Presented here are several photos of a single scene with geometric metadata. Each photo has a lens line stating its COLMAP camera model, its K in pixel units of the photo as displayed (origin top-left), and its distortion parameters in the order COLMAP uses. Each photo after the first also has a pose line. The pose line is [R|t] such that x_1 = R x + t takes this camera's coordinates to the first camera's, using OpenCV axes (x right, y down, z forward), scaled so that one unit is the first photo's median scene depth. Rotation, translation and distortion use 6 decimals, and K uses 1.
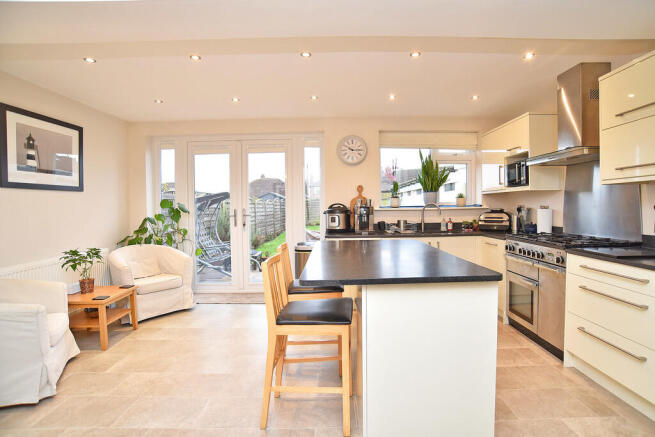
lens RADIAL K [[336.1, 0, 336.7], [0, 336.1, 220.0], [0, 0, 1]] dist [-0.074148, 0.019661]
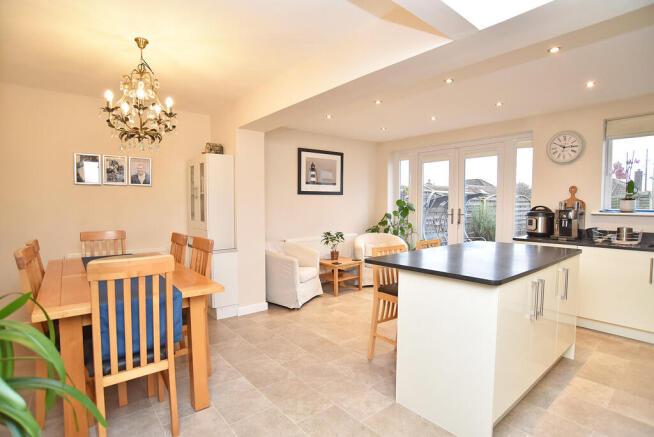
lens RADIAL K [[335.6, 0, 328.2], [0, 335.6, 215.6], [0, 0, 1]] dist [-0.074148, 0.019661]
pose [[0.633403, 0.041732, -0.772696, 0.415024], [-0.038430, 0.999009, 0.022453, -0.023978], [0.772867, 0.015473, 0.634379, -0.063308]]
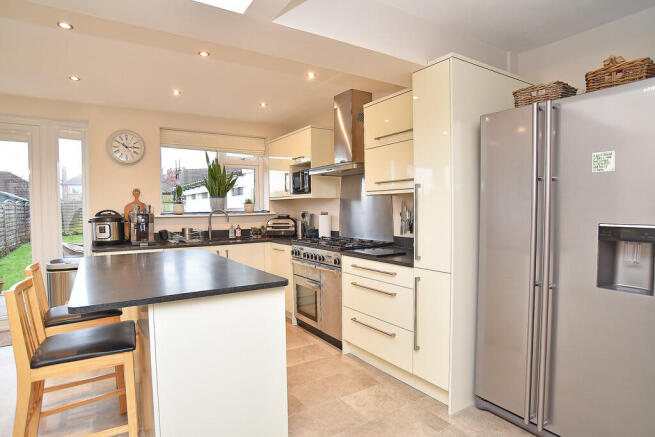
lens RADIAL K [[363.0, 0, 328.2], [0, 363.0, 219.3], [0, 0, 1]] dist [-0.073718, 0.014766]
pose [[0.840813, -0.010824, 0.541218, -0.013668], [0.019933, 0.999741, -0.010973, -0.006980], [-0.540959, 0.020014, 0.840811, -0.034415]]
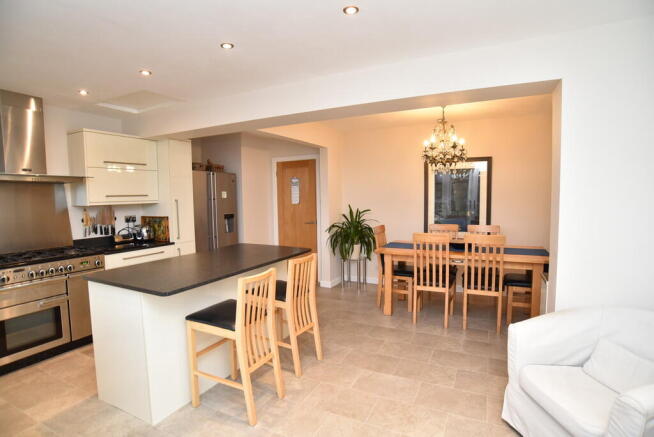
lens RADIAL K [[335.6, 0, 325.9], [0, 335.6, 218.9], [0, 0, 1]] dist [-0.074148, 0.019661]
pose [[-0.887991, -0.007270, 0.459803, -0.505141], [0.045059, 0.993688, 0.102731, -0.101820], [-0.457647, 0.111942, -0.882059, 1.199628]]
